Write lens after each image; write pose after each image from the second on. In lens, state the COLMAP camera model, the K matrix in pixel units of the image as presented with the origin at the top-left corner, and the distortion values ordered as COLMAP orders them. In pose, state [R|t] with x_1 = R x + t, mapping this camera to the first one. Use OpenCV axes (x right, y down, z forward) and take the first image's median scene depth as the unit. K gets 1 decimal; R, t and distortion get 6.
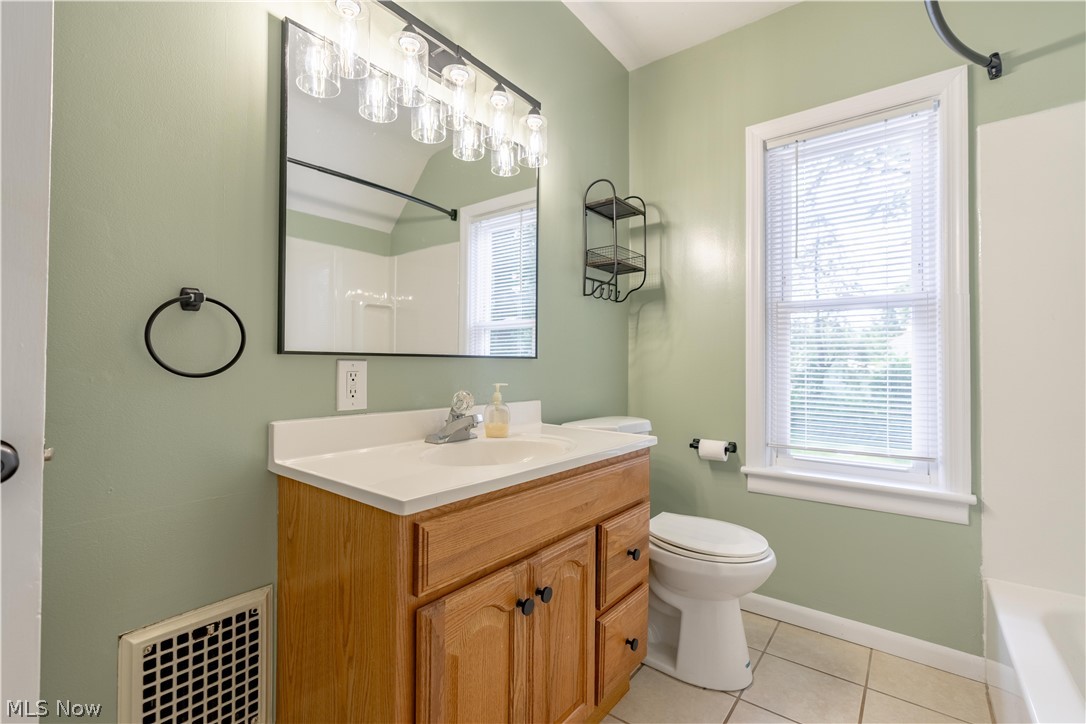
lens RADIAL K [[485.5, 0, 545.7], [0, 485.5, 360.0], [0, 0, 1]] dist [-0.002037, 0.001149]
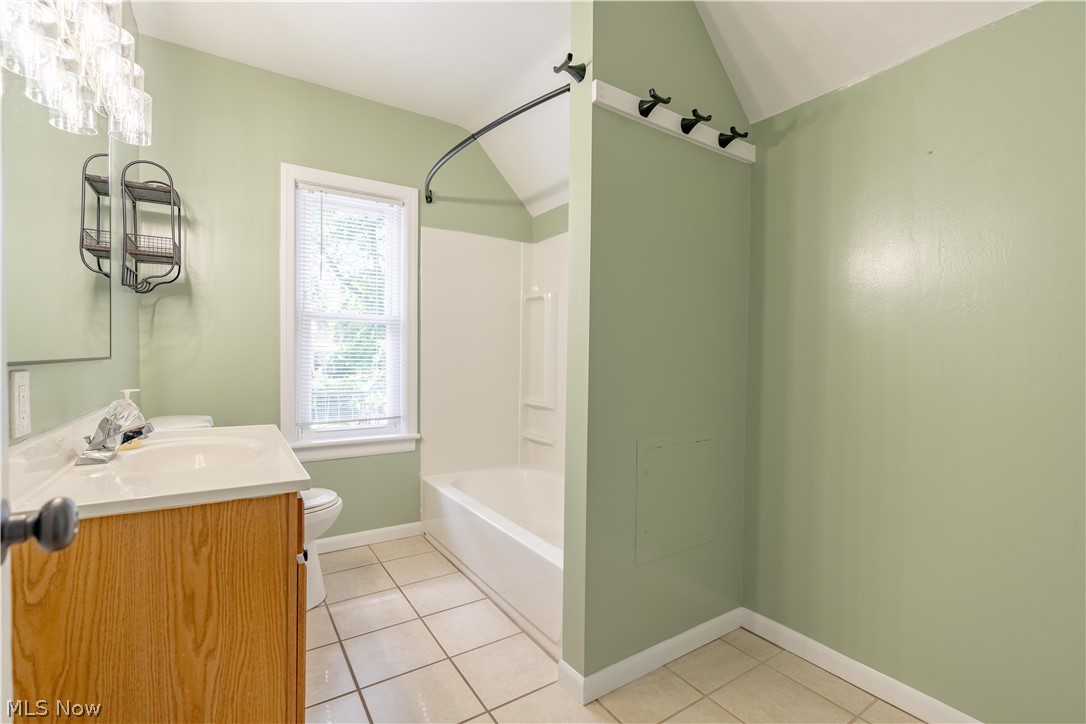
lens RADIAL K [[485.5, 0, 545.7], [0, 485.5, 360.0], [0, 0, 1]] dist [-0.002037, 0.001149]
pose [[0.322229, -0.012096, 0.946584, -0.628829], [-0.019697, 0.999616, 0.019479, -0.035263], [-0.946457, -0.024922, 0.321867, -0.016355]]
